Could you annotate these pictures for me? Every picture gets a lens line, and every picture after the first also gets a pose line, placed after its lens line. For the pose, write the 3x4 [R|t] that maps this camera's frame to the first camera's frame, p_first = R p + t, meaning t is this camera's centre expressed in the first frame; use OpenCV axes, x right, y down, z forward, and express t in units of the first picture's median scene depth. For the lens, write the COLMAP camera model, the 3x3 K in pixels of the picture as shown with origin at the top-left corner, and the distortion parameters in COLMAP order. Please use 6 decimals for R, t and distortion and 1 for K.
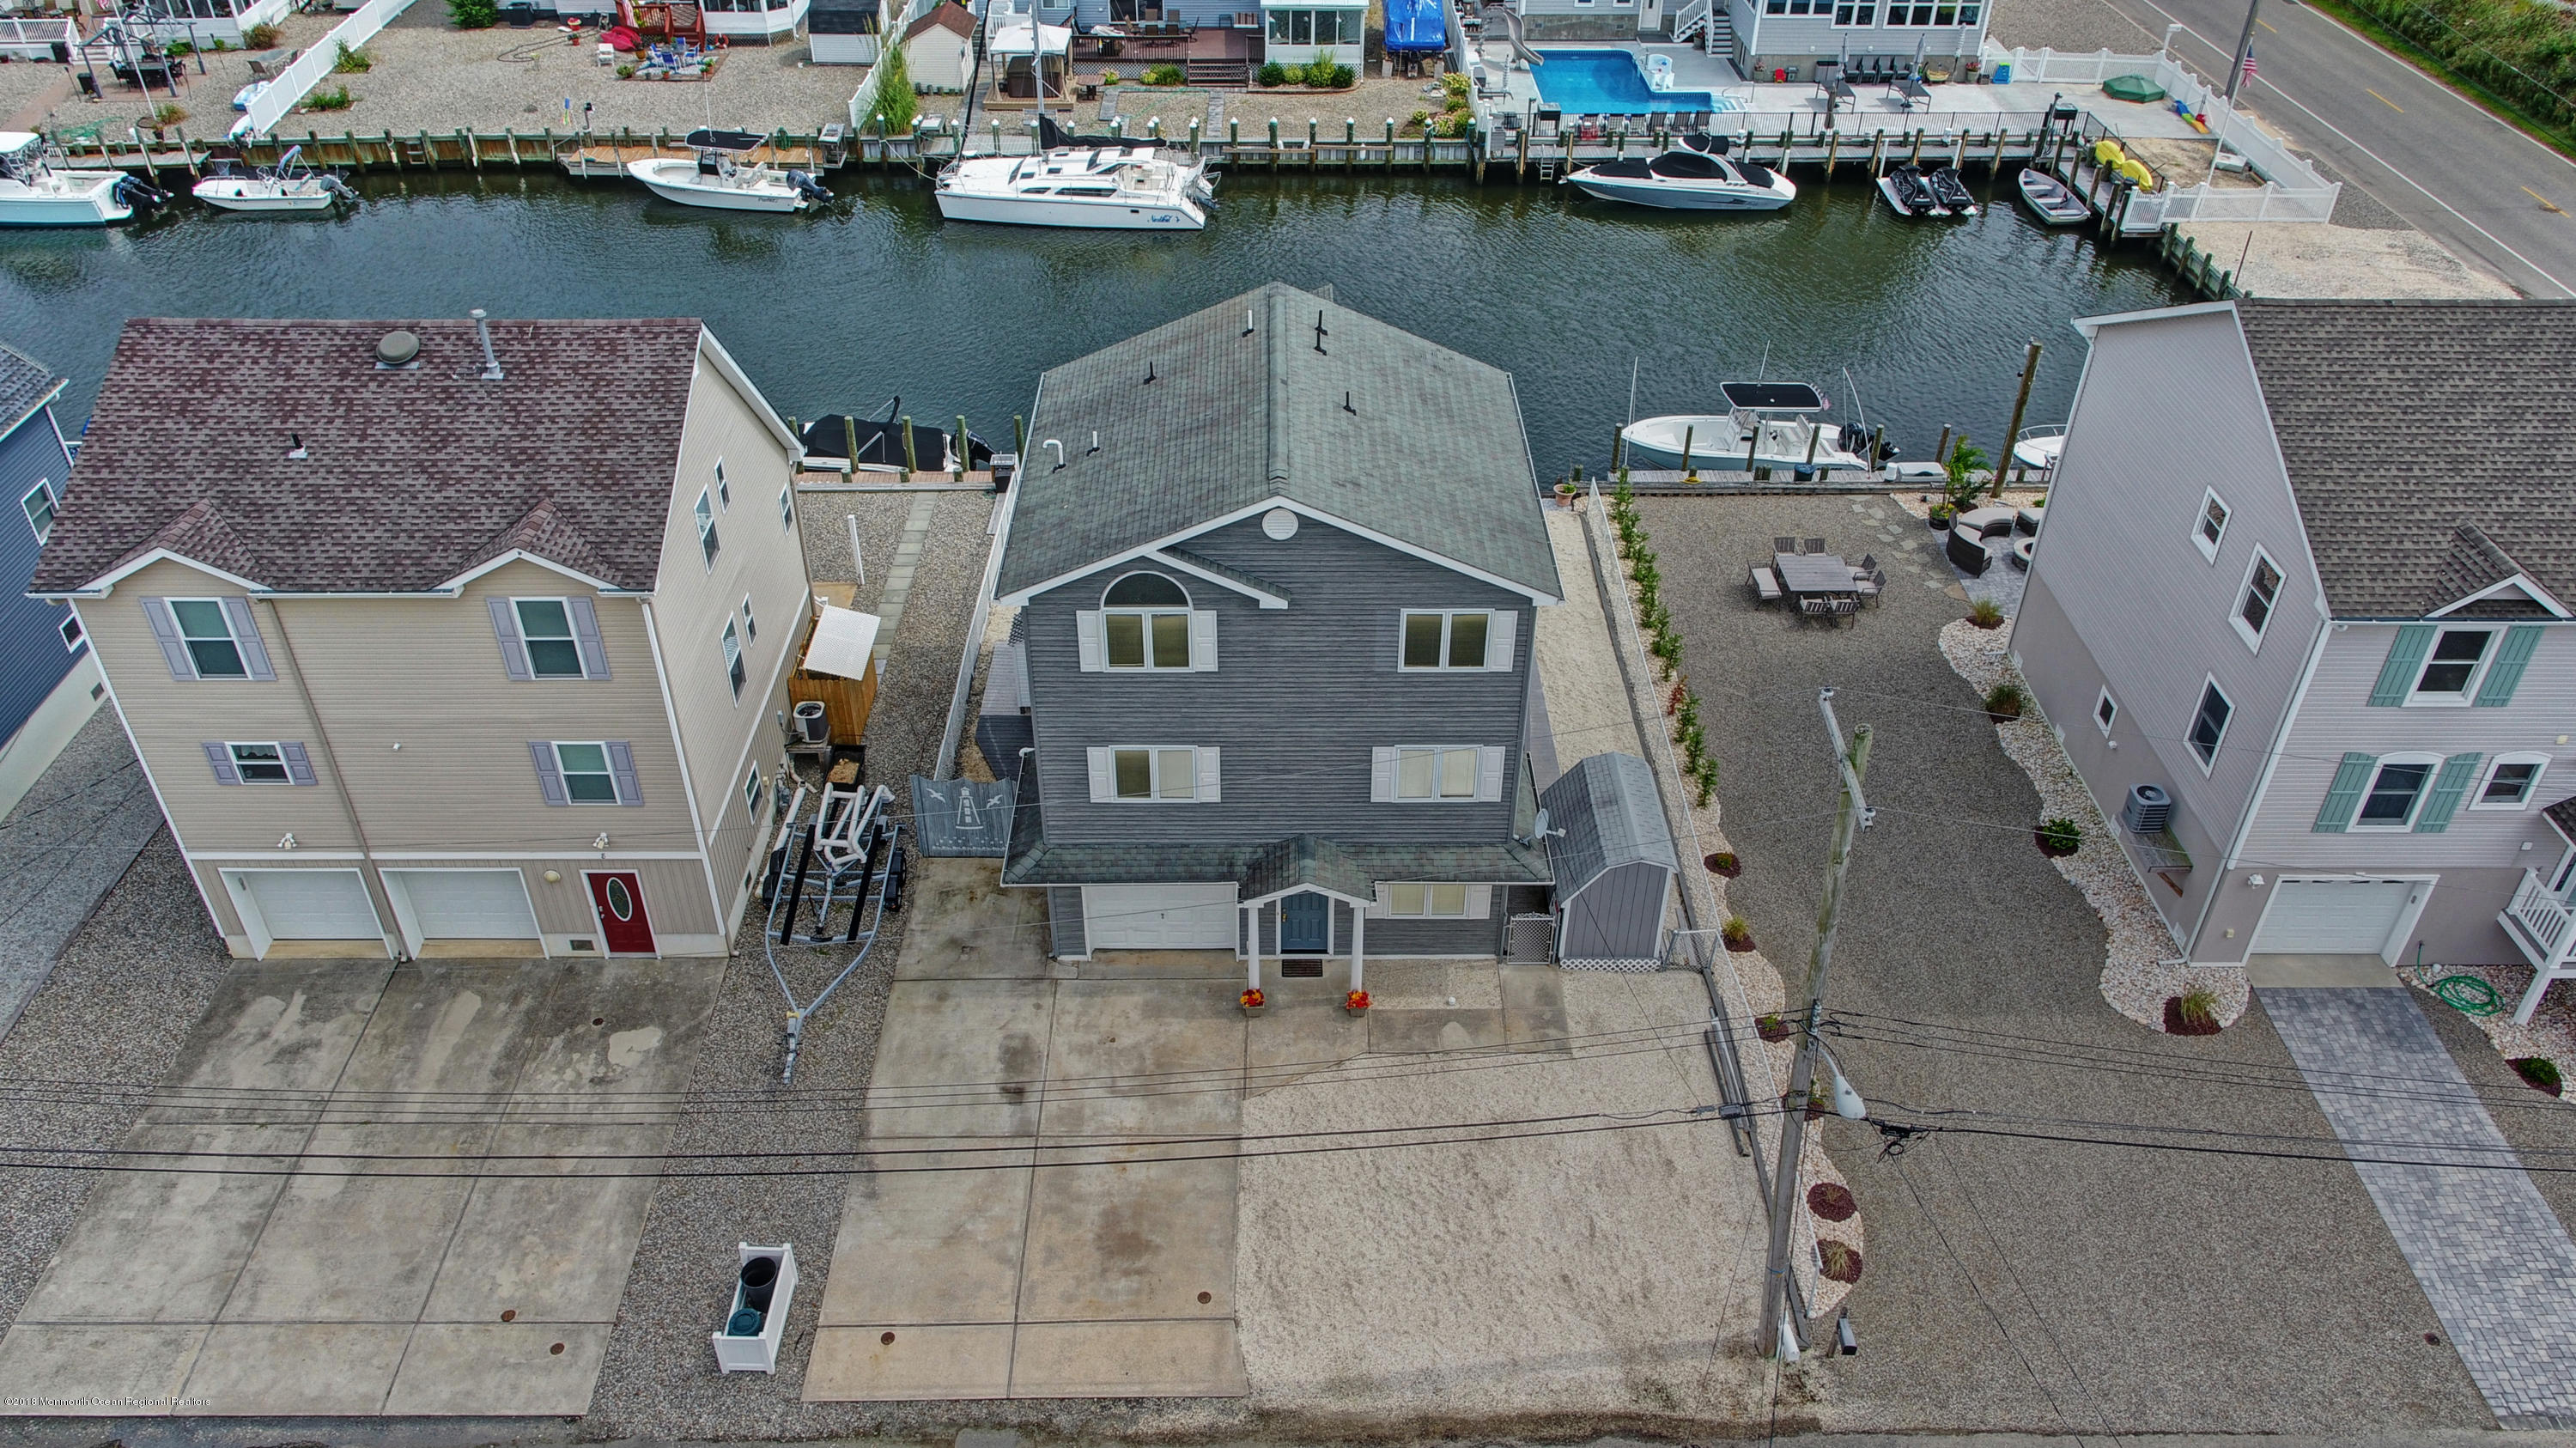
lens RADIAL K [[1832.2, 0, 1283.9], [0, 1832.2, 724.8], [0, 0, 1]] dist [0.000230, 0.000899]
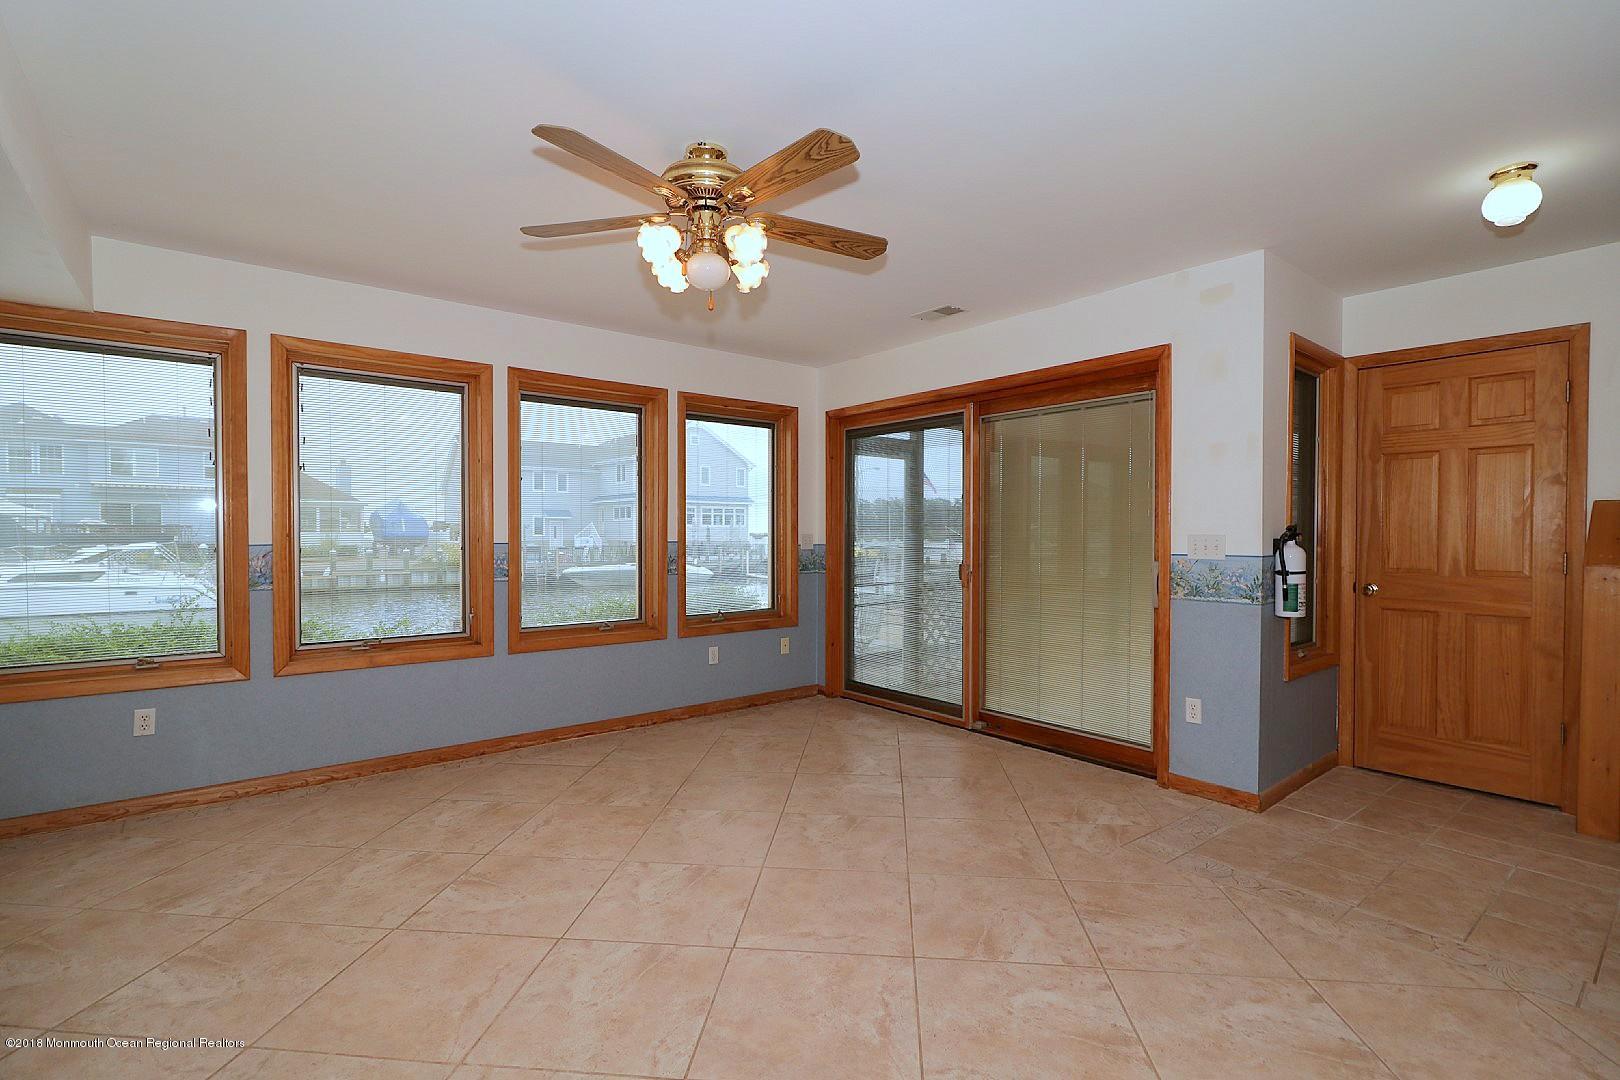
lens RADIAL K [[755.6, 0, 827.3], [0, 755.6, 533.5], [0, 0, 1]] dist [-0.000850, -0.012555]
pose [[0.768701, -0.003485, 0.639599, -0.051845], [0.381079, 0.805616, -0.453610, 0.004484], [-0.513690, 0.592428, 0.620606, 0.538190]]
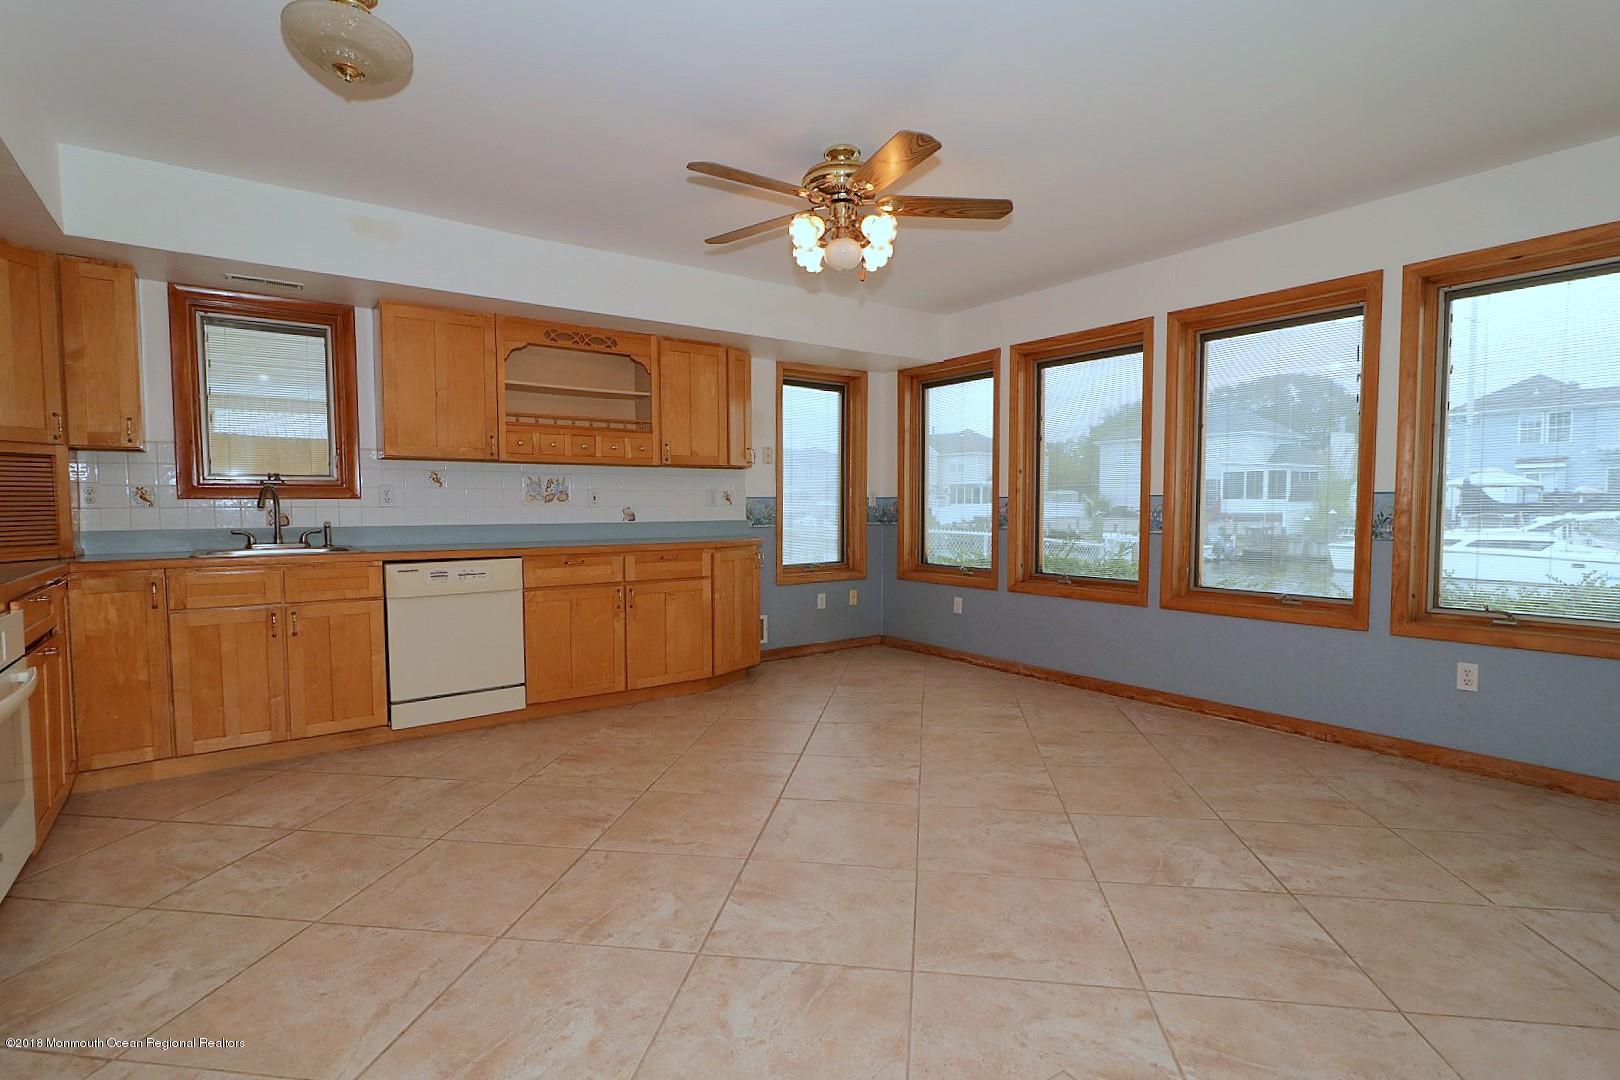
lens RADIAL K [[776.6, 0, 802.4], [0, 776.6, 545.5], [0, 0, 1]] dist [0.003881, -0.000477]
pose [[0.578284, 0.034488, -0.815106, 0.007474], [-0.478950, 0.823167, -0.304965, 0.003589], [0.660451, 0.566751, 0.492542, 0.542137]]
